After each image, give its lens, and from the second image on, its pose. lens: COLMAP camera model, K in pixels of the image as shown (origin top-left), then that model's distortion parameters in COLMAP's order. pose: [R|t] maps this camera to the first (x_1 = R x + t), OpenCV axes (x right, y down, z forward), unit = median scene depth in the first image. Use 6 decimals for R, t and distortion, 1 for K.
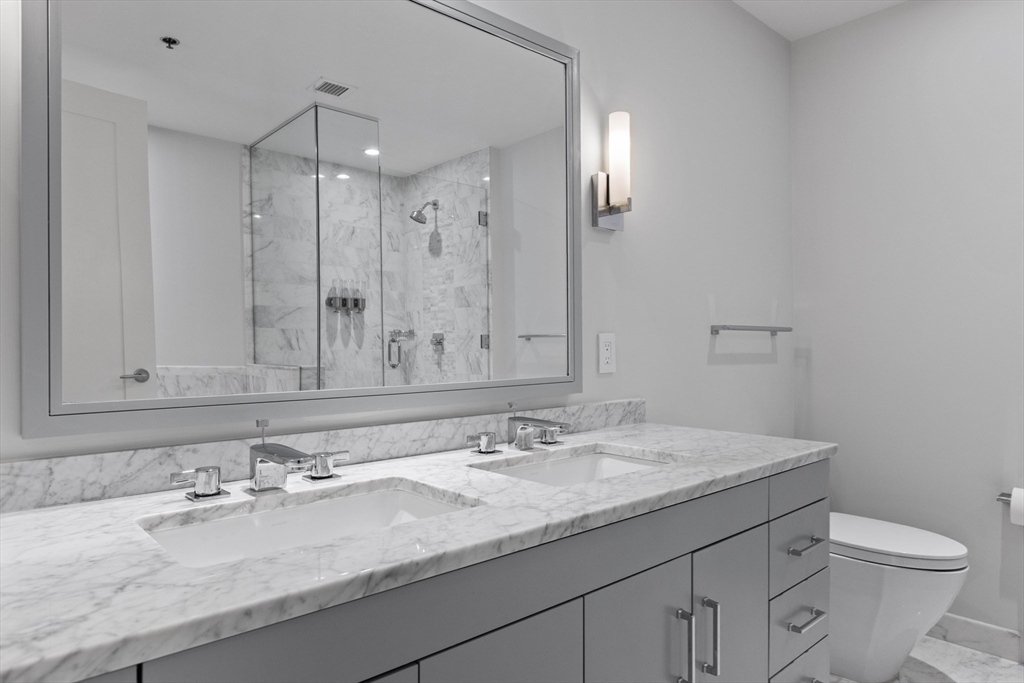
lens RADIAL K [[637.5, 0, 512.9], [0, 637.5, 341.1], [0, 0, 1]] dist [-0.004204, -0.001474]
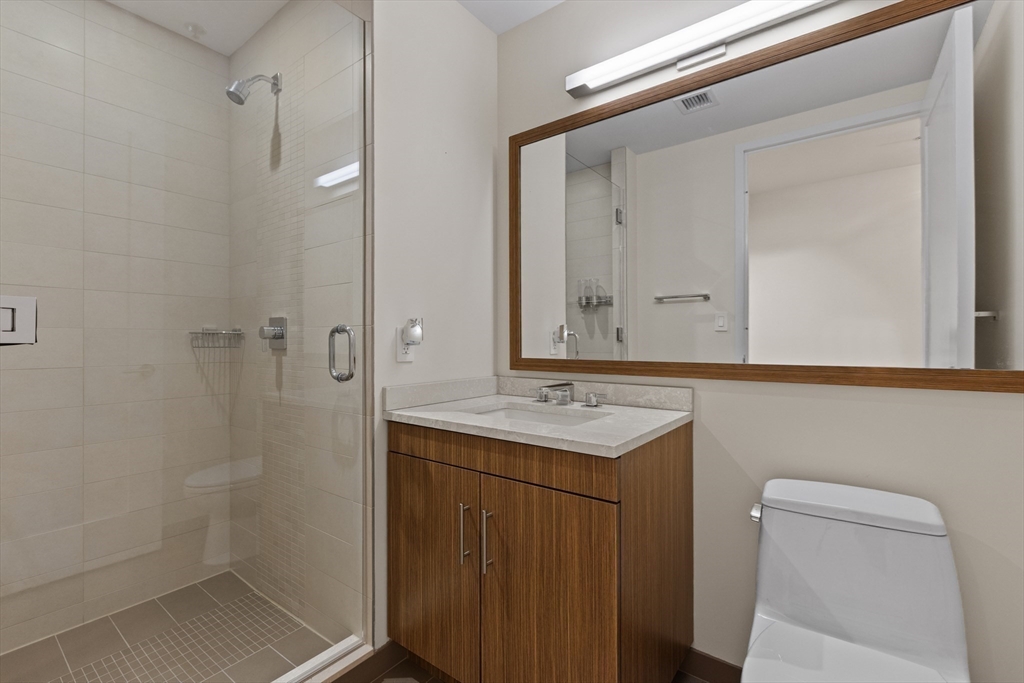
lens RADIAL K [[453.5, 0, 511.7], [0, 453.5, 344.2], [0, 0, 1]] dist [0.002270, -0.001308]
pose [[-0.187089, 0.006368, 0.982322, -1.307046], [0.000536, 0.999980, -0.006380, 0.031009], [-0.982343, -0.000667, -0.187089, 2.056167]]
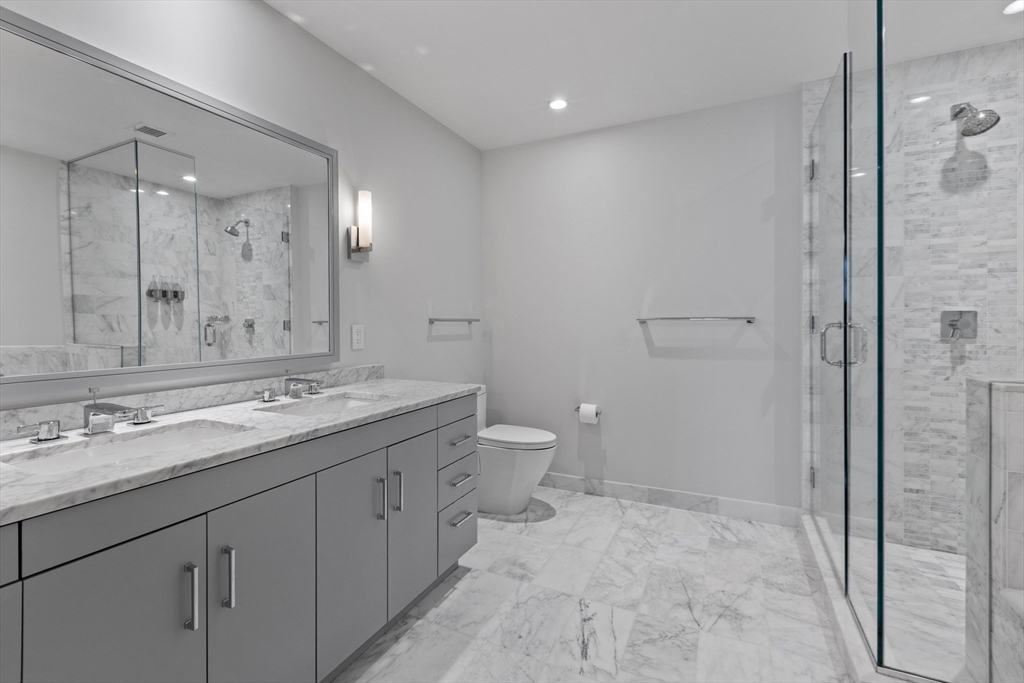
lens RADIAL K [[453.5, 0, 510.1], [0, 453.5, 326.3], [0, 0, 1]] dist [0.002270, -0.001308]
pose [[0.925506, -0.000513, 0.378733, 0.069396], [-0.004463, 0.999915, 0.012260, -0.024565], [-0.378707, -0.013038, 0.925425, -0.226349]]
